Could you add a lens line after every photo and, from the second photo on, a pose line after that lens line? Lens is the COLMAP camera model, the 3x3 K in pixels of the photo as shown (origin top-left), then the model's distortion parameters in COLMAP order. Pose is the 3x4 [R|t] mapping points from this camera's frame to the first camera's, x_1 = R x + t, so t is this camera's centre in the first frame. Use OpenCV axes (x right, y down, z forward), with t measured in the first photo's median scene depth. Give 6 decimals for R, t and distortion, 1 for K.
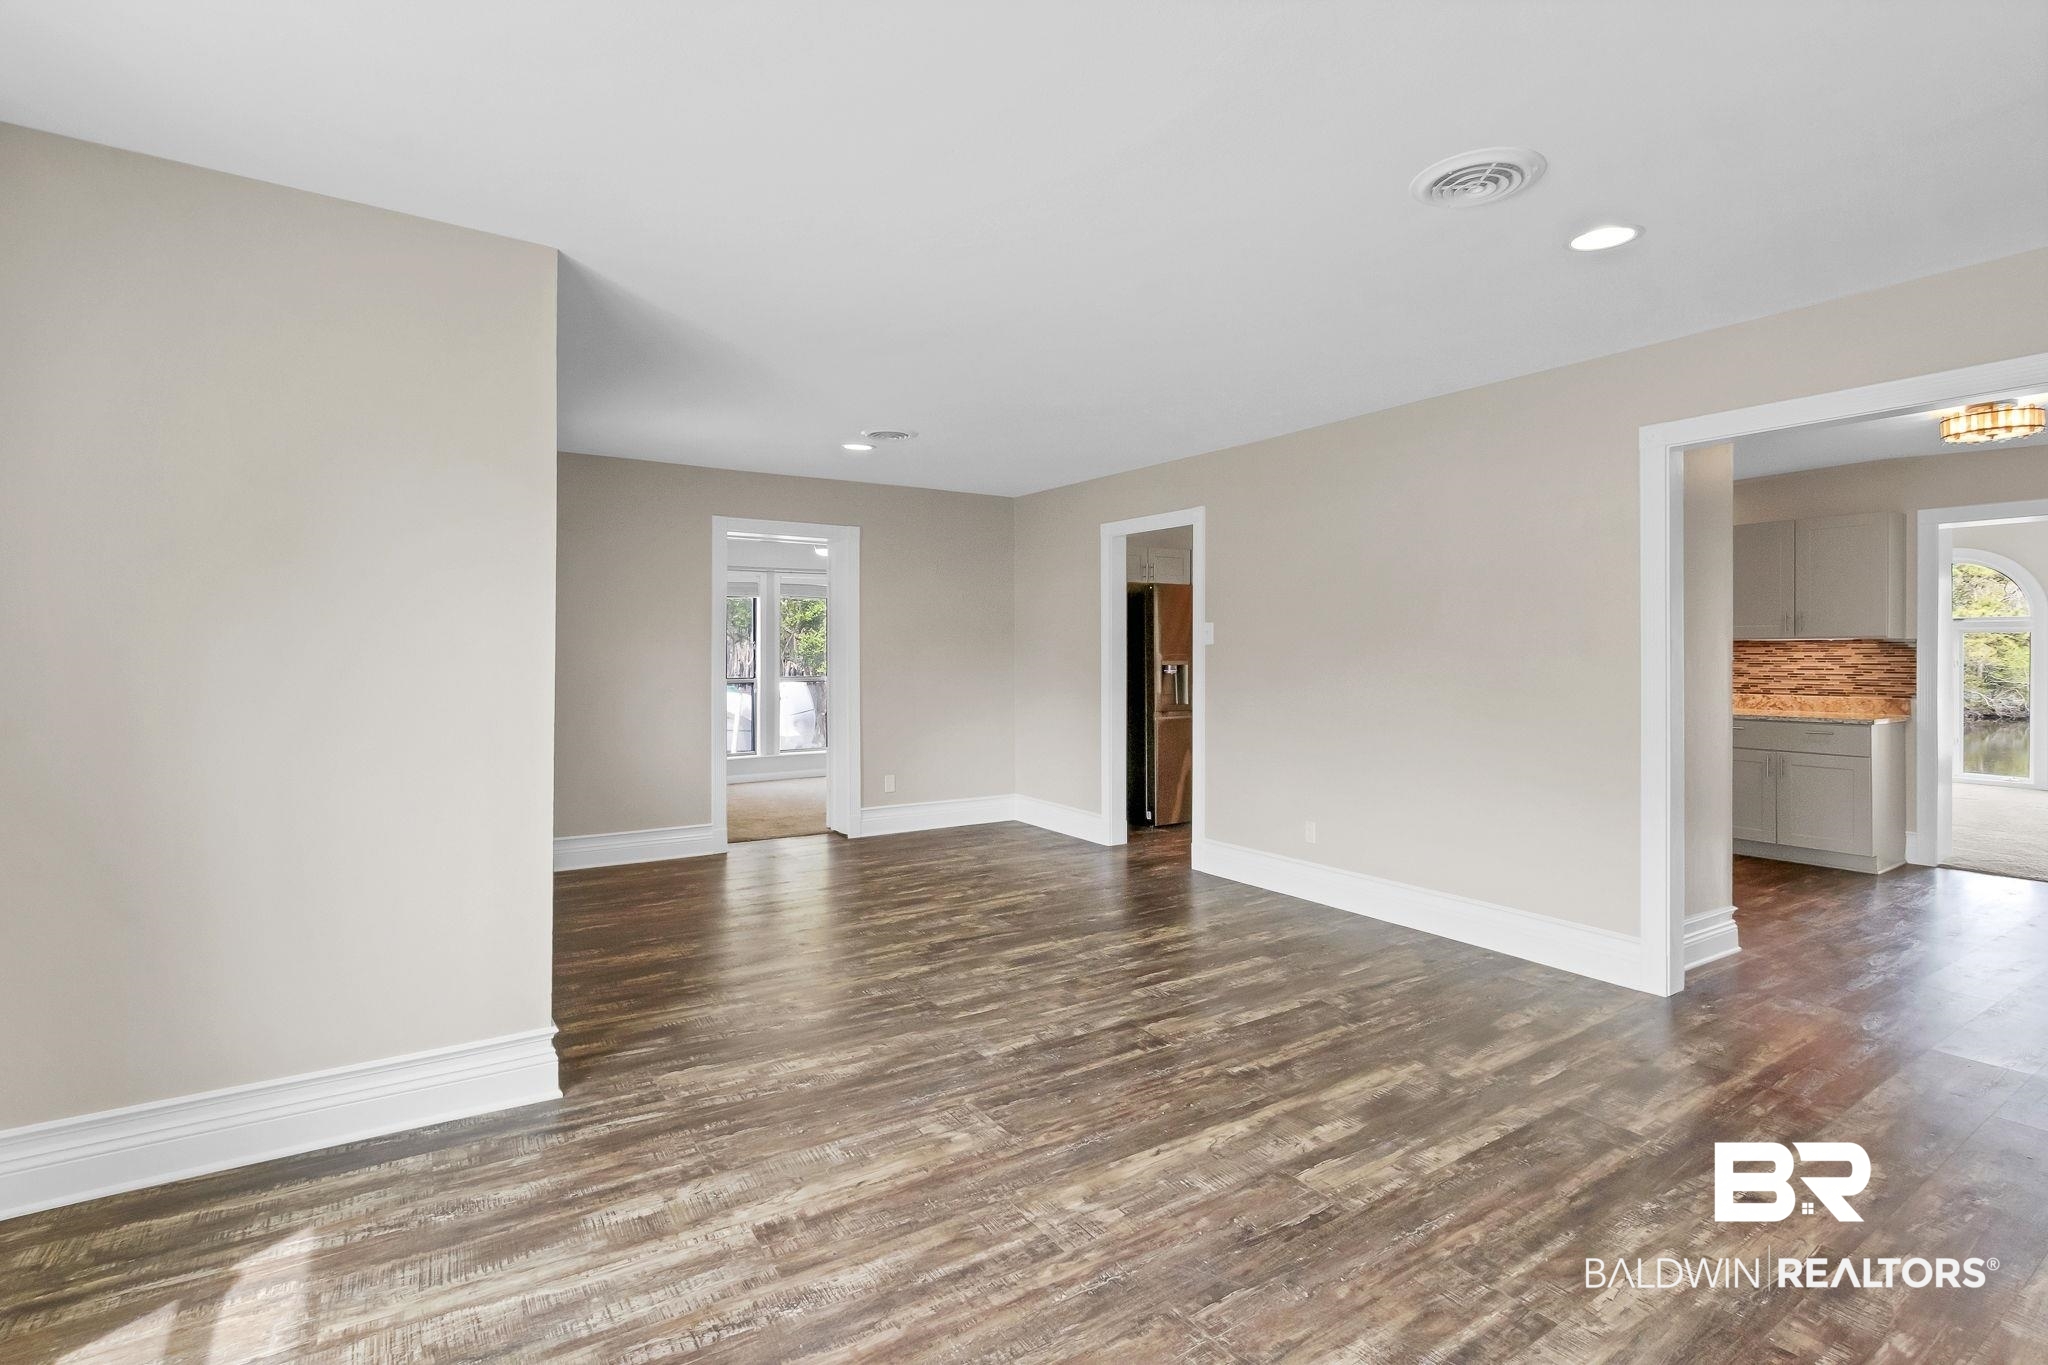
lens RADIAL K [[979.0, 0, 1018.1], [0, 979.0, 657.6], [0, 0, 1]] dist [0.005356, -0.001886]
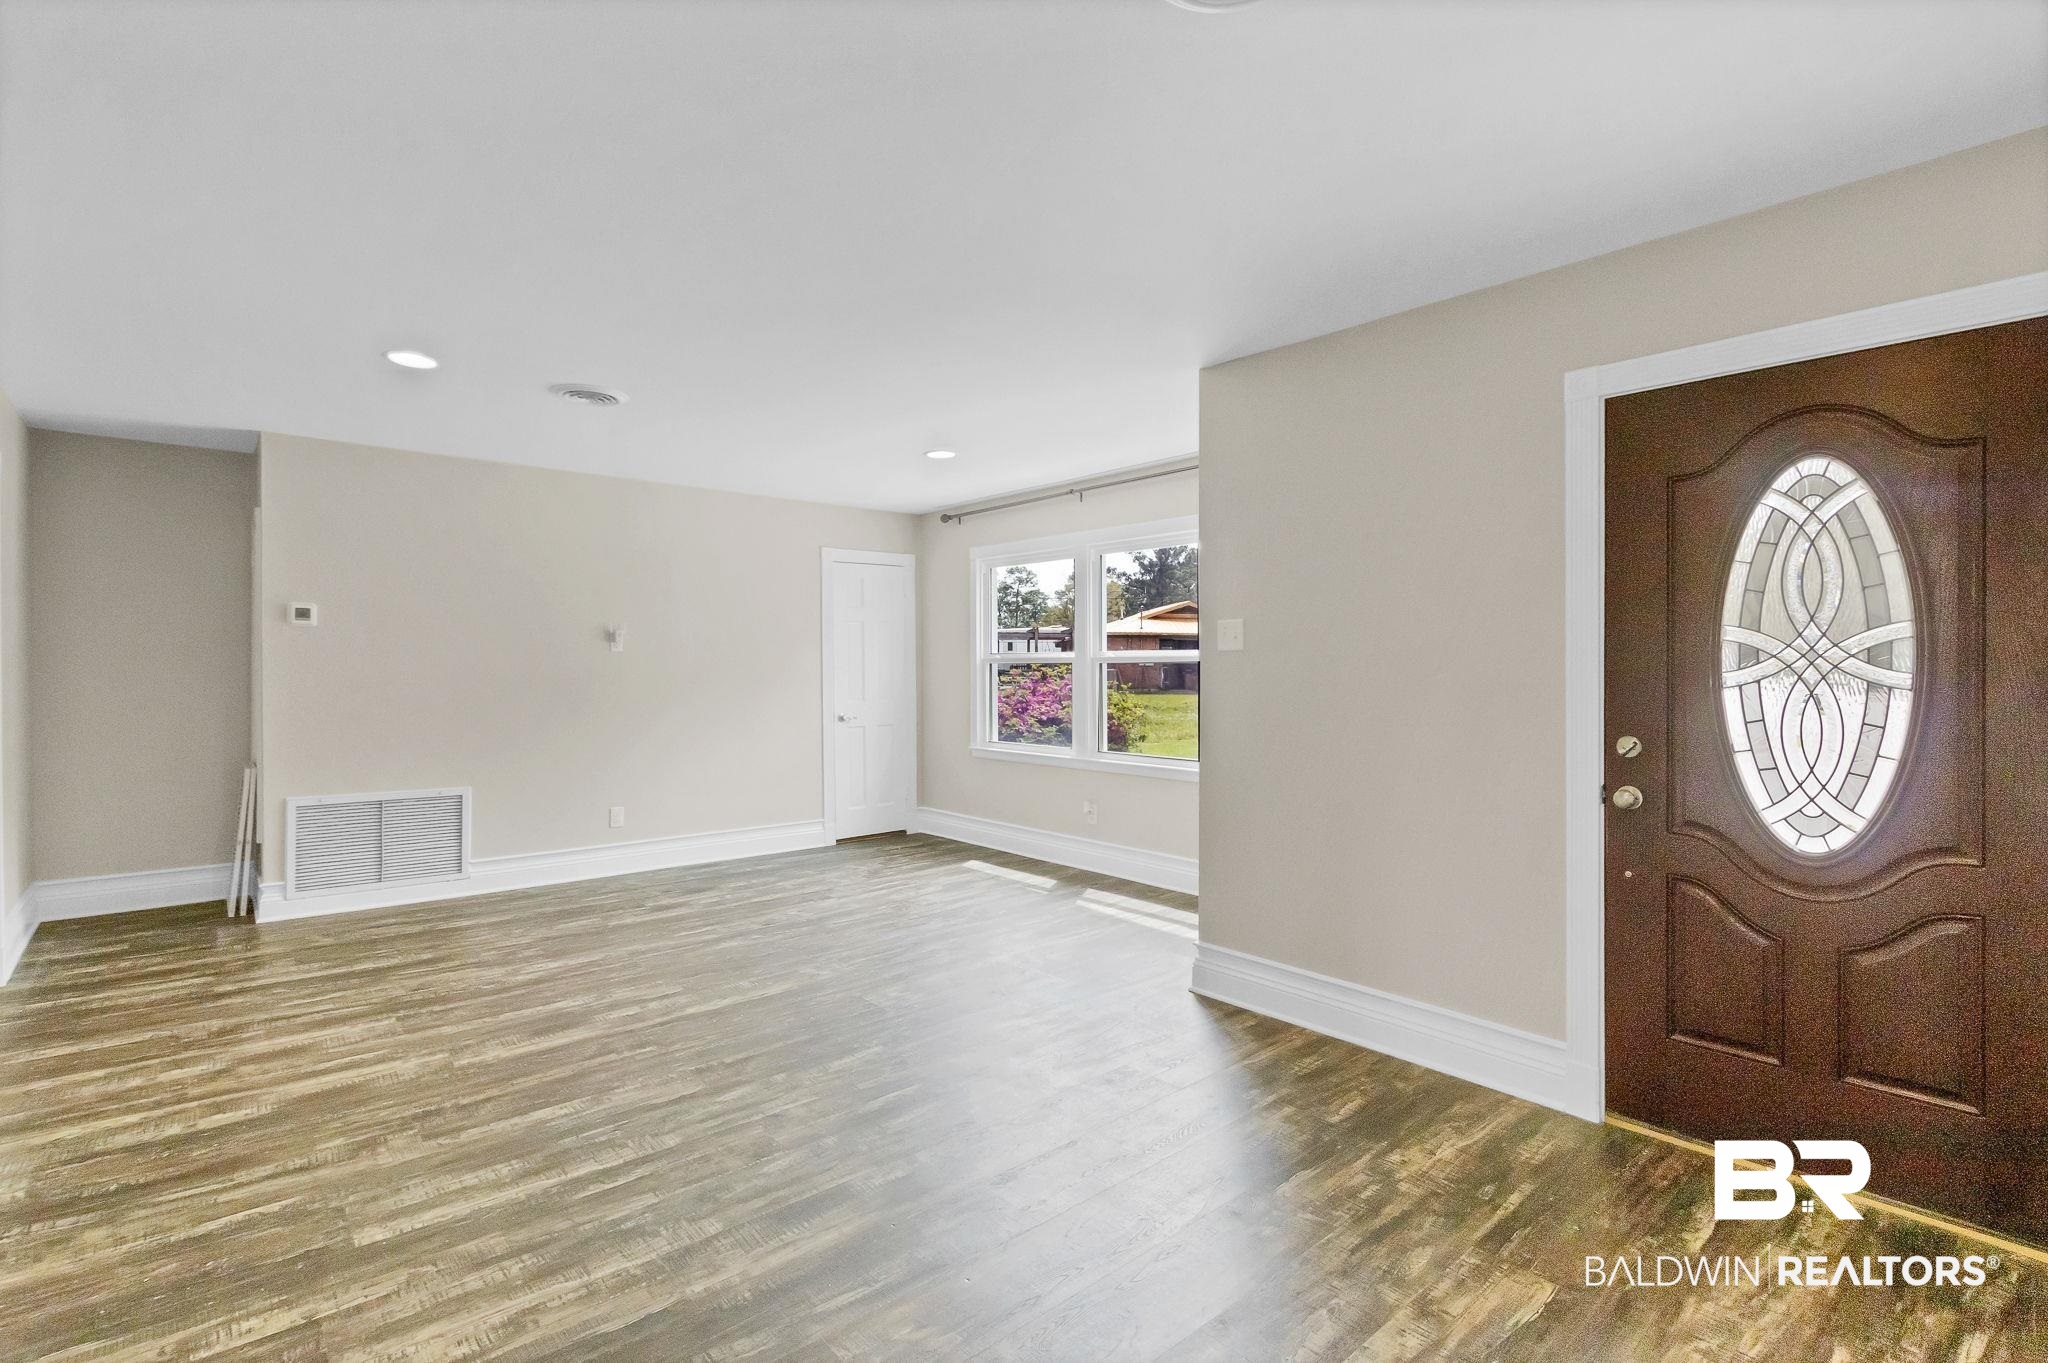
lens RADIAL K [[953.7, 0, 1035.2], [0, 953.7, 669.7], [0, 0, 1]] dist [0.003536, -0.001002]
pose [[-0.988423, -0.000023, -0.151723, -0.039551], [-0.001622, 0.999944, 0.010411, -0.014282], [0.151714, 0.010536, -0.988368, 1.892137]]
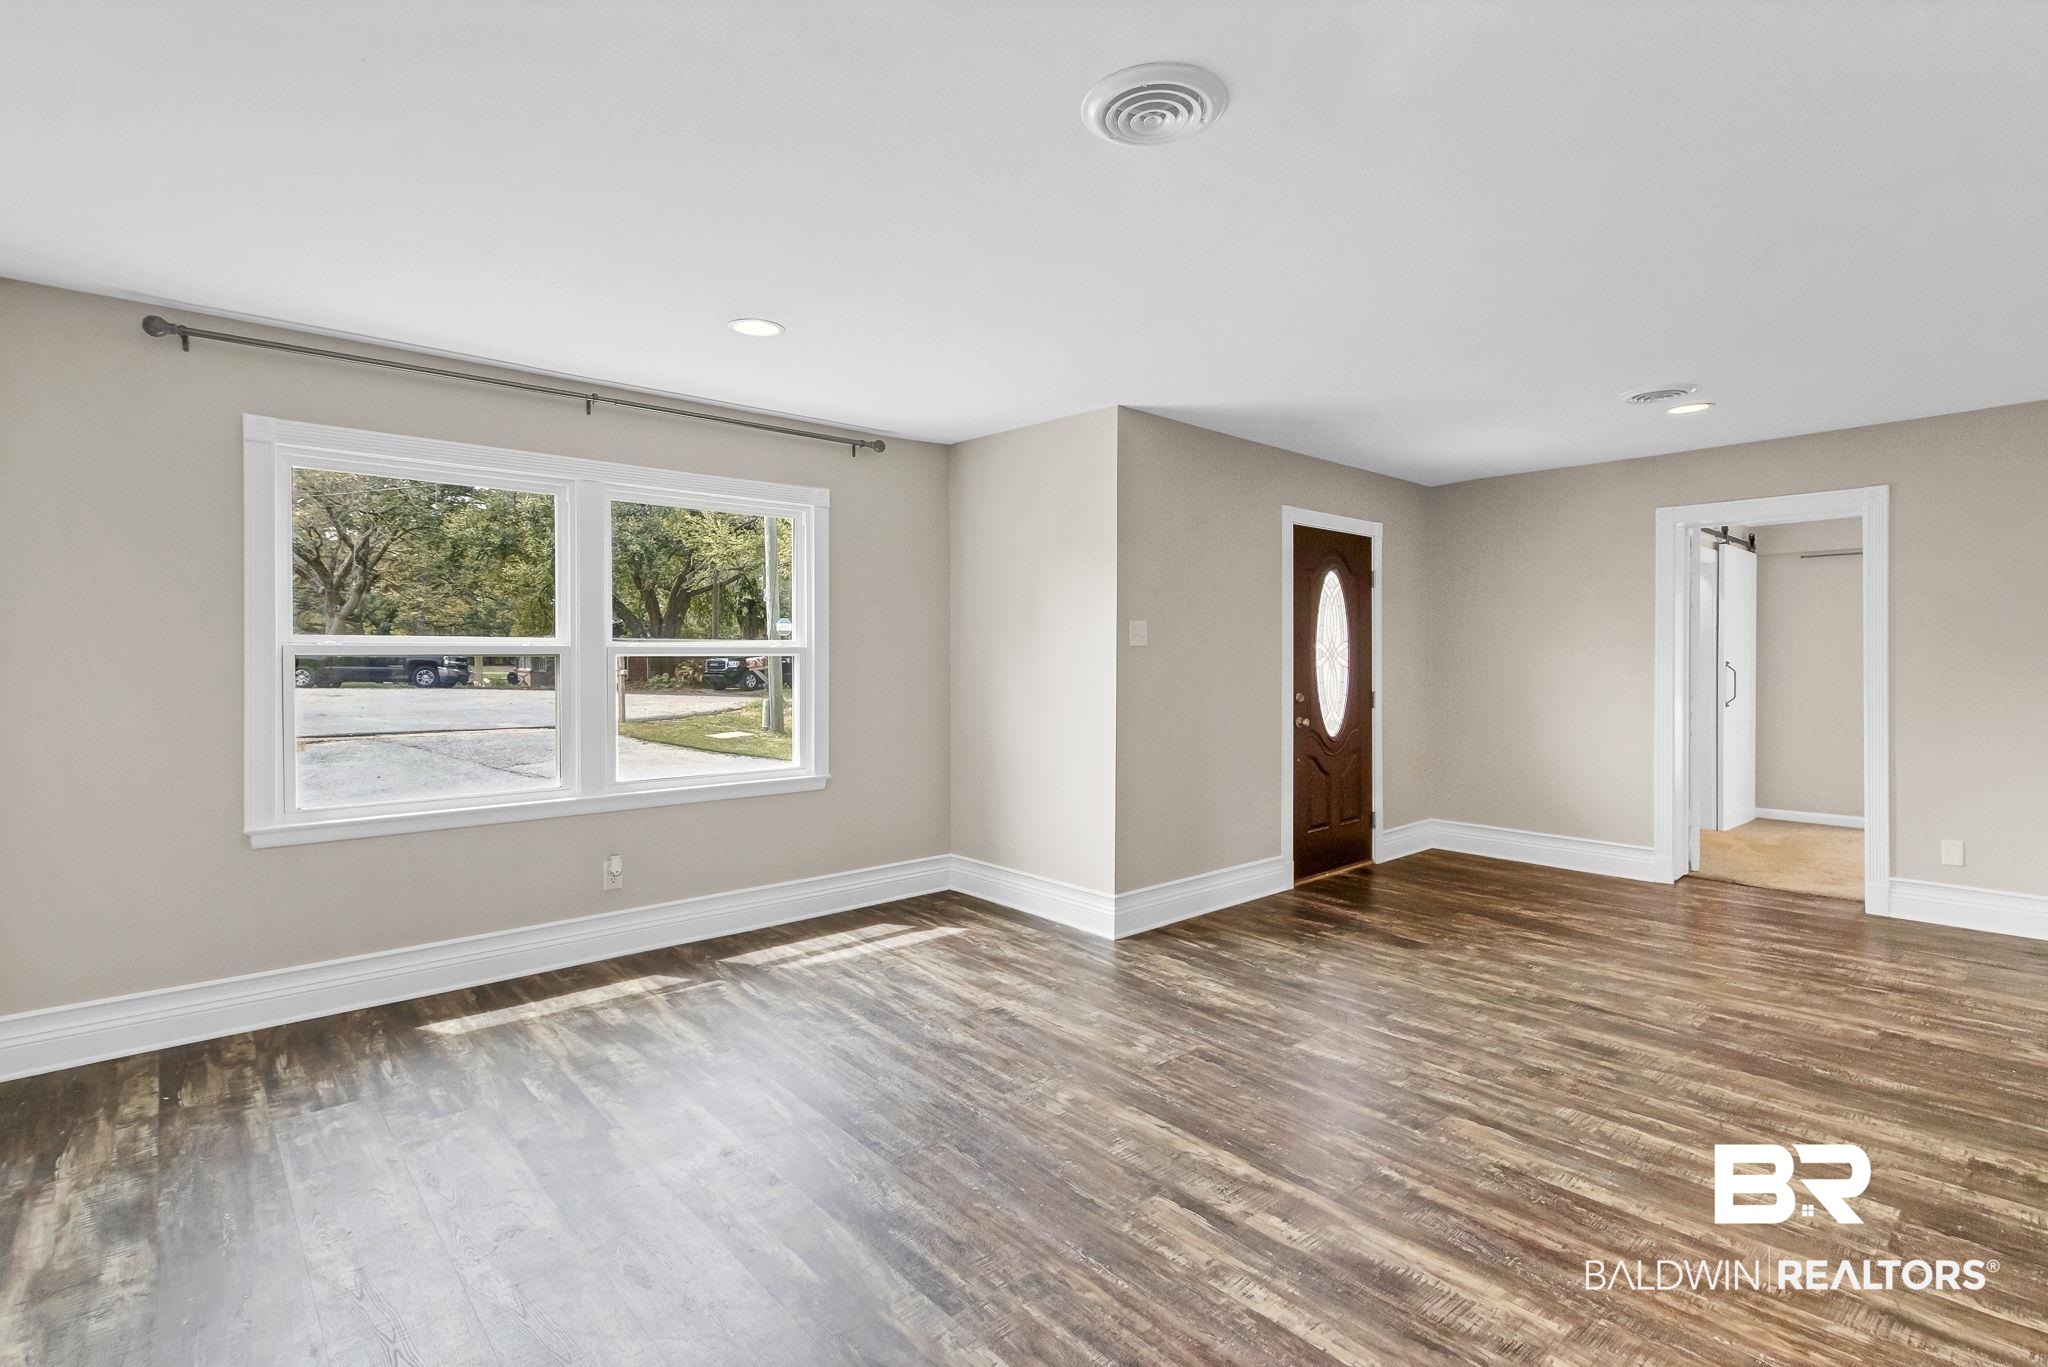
lens RADIAL K [[948.3, 0, 1018.9], [0, 948.3, 695.5], [0, 0, 1]] dist [0.000170, -0.000908]
pose [[0.141940, 0.038613, -0.989122, 0.850400], [-0.003341, 0.999252, 0.038529, -0.008889], [0.989870, -0.002164, 0.141963, 0.518172]]
